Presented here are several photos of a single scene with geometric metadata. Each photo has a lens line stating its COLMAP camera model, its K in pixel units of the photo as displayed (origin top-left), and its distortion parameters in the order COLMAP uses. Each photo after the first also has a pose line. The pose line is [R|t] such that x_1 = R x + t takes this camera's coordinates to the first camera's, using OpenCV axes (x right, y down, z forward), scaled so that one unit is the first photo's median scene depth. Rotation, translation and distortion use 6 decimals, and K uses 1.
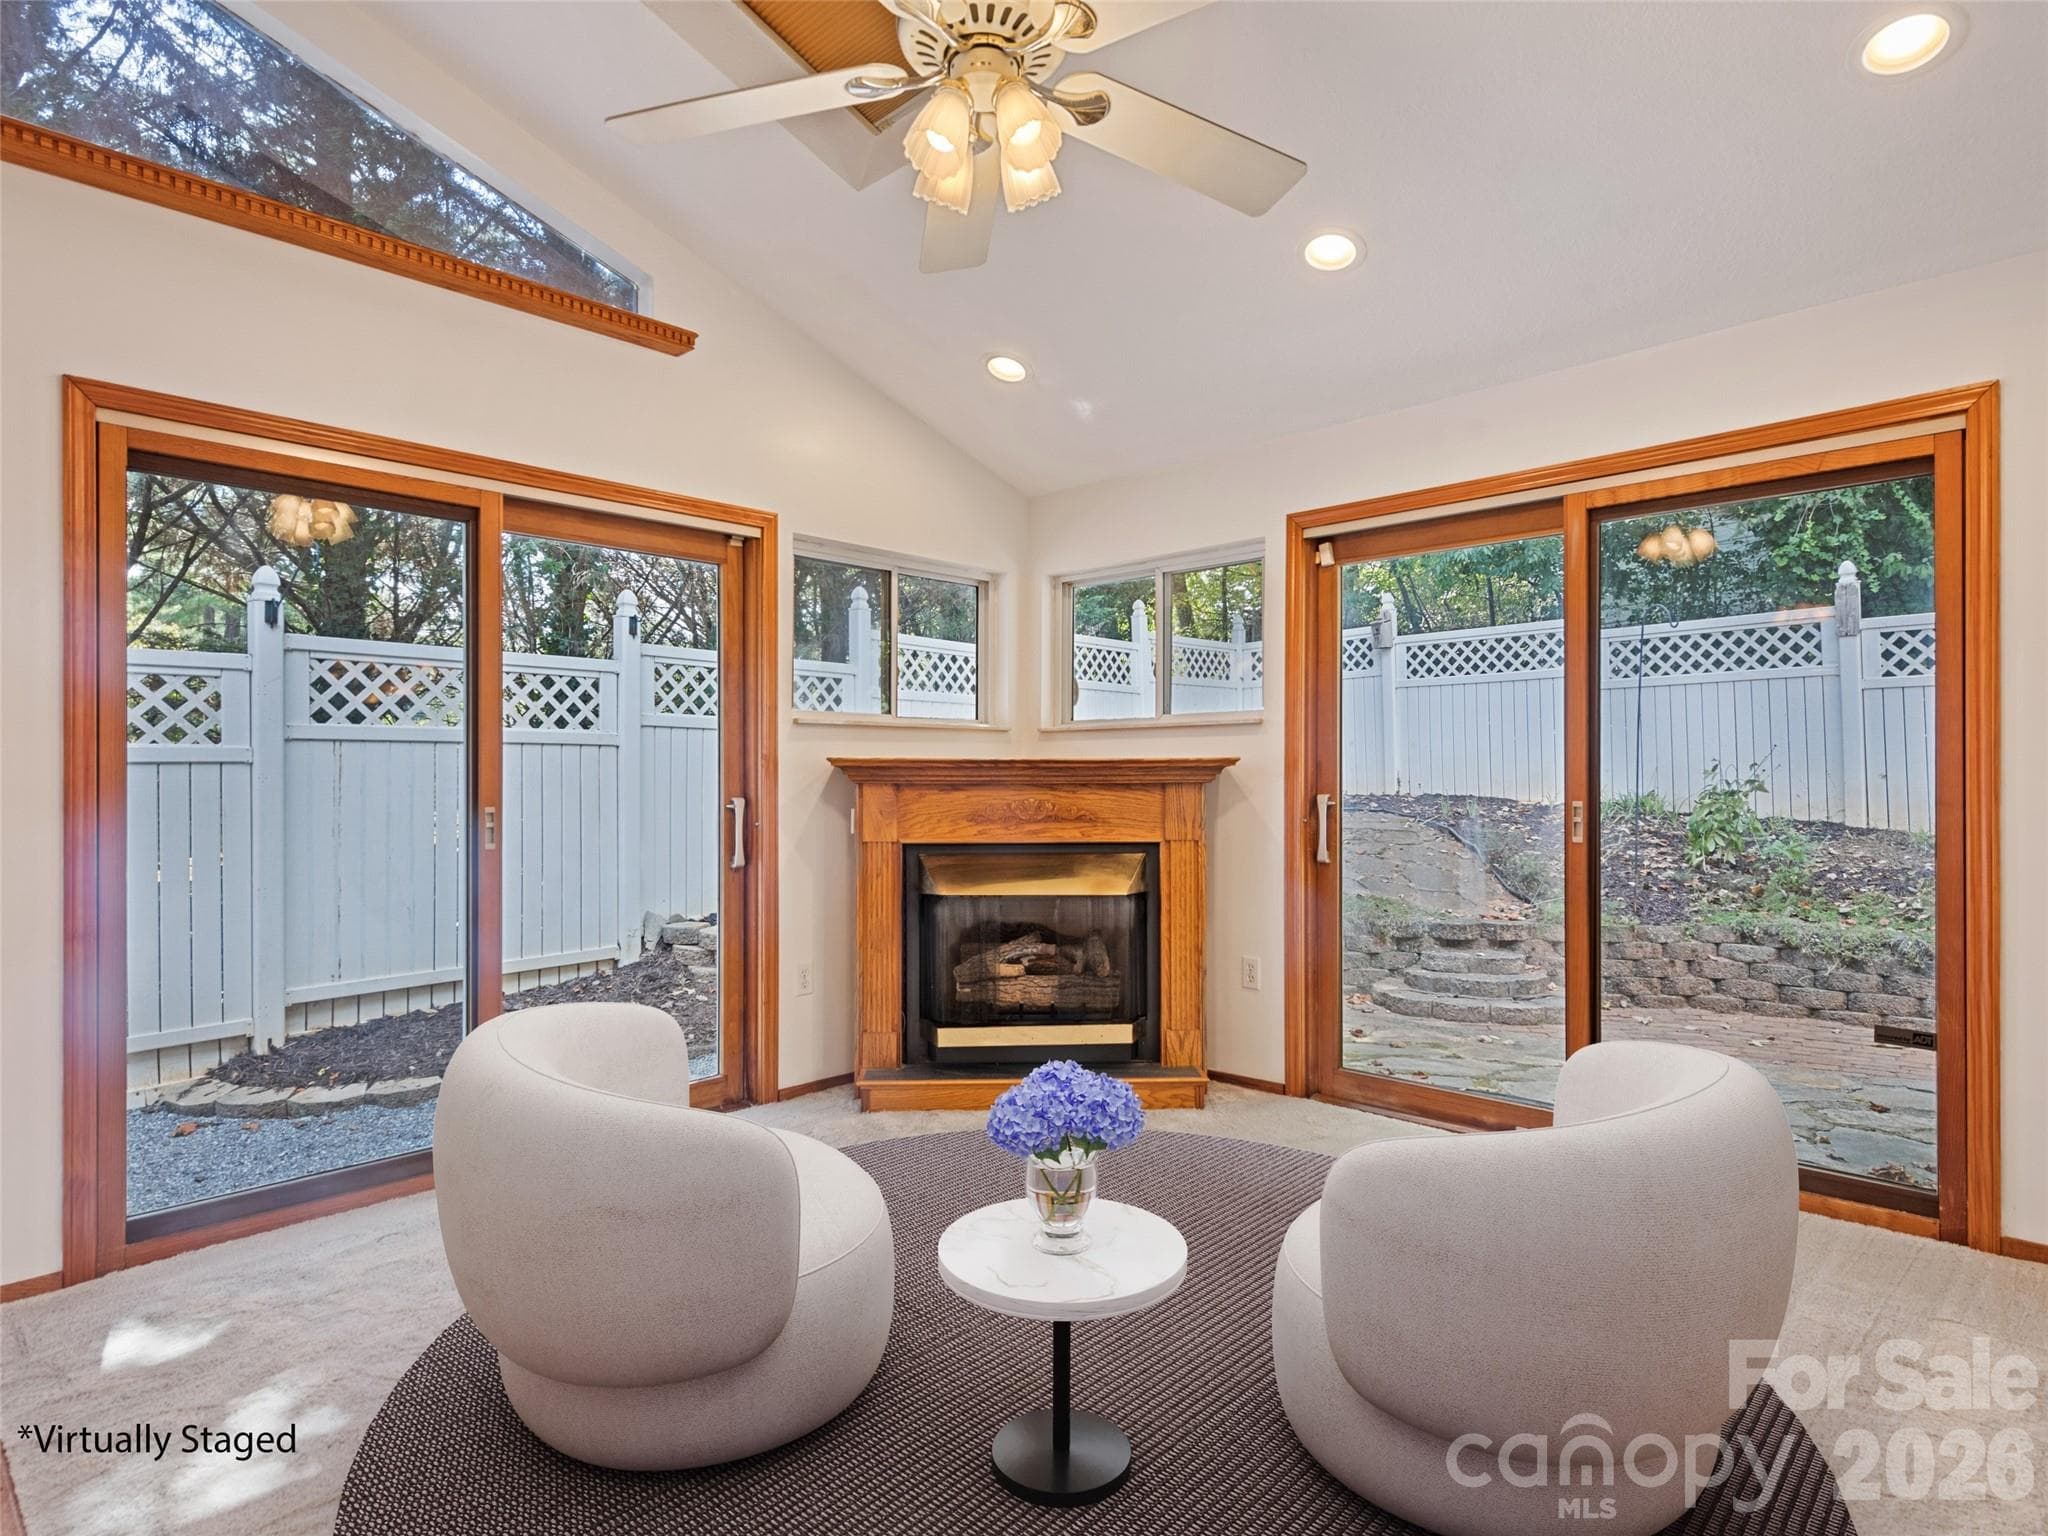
lens RADIAL K [[1110.6, 0, 1037.3], [0, 1110.6, 769.6], [0, 0, 1]] dist [-0.015563, 0.000029]
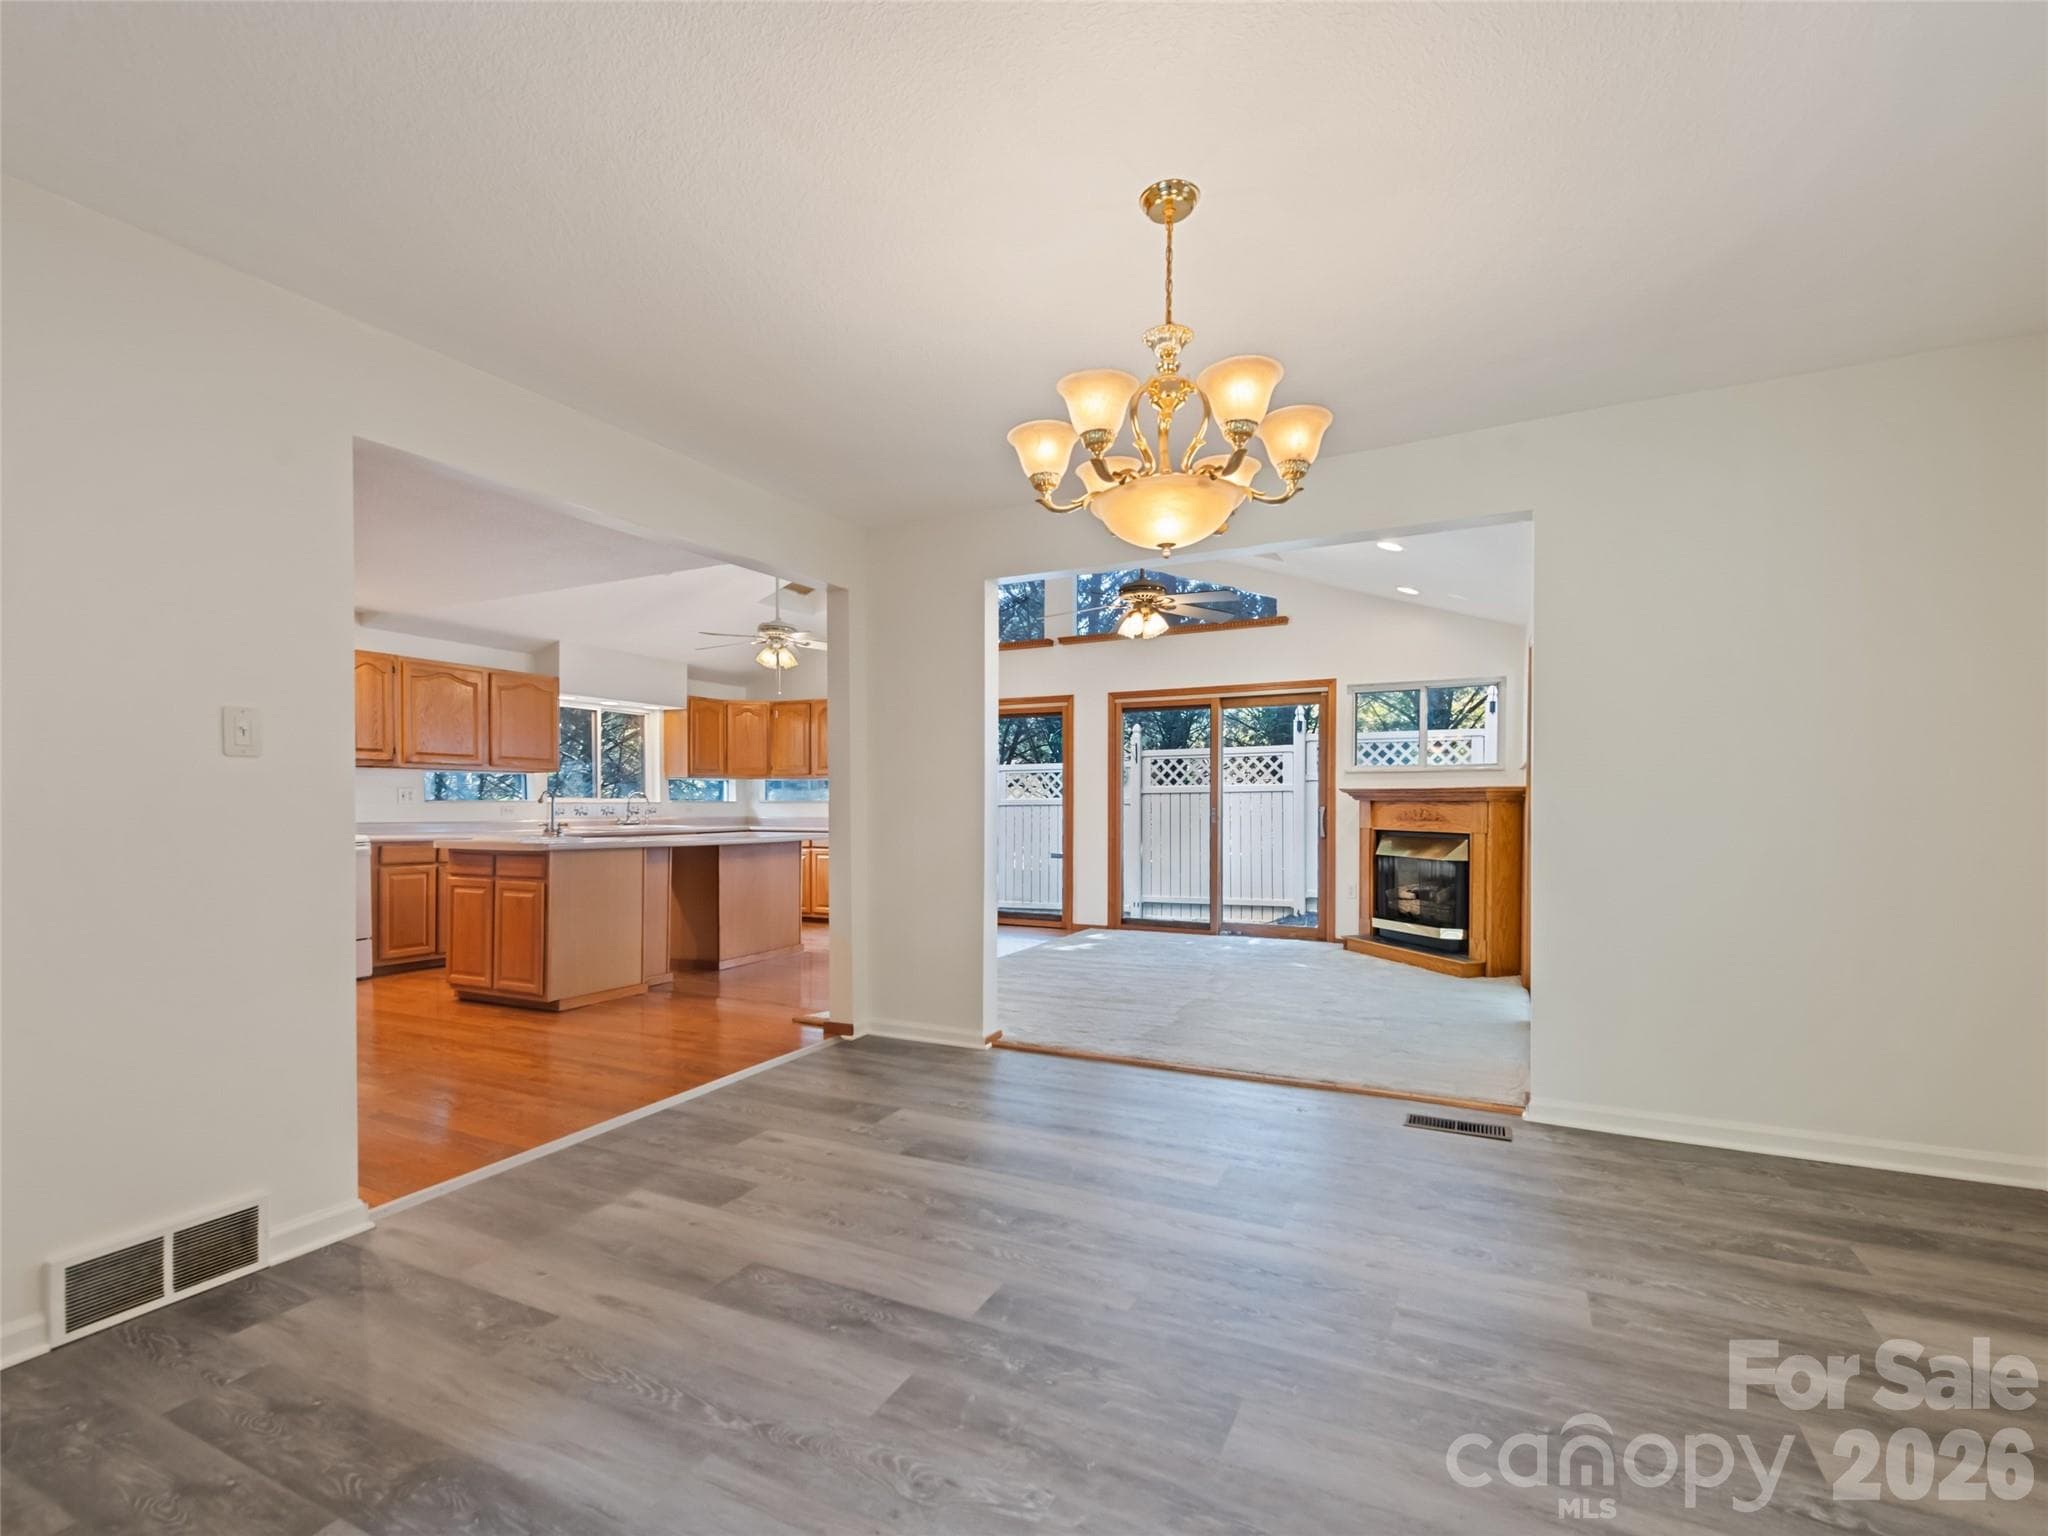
lens RADIAL K [[929.2, 0, 1031.0], [0, 929.2, 788.0], [0, 0, 1]] dist [0.004641, -0.000040]
pose [[0.278944, -0.008856, -0.960267, 1.031018], [0.005870, 0.999955, -0.007517, -0.001153], [0.960289, -0.003540, 0.278983, -0.080273]]
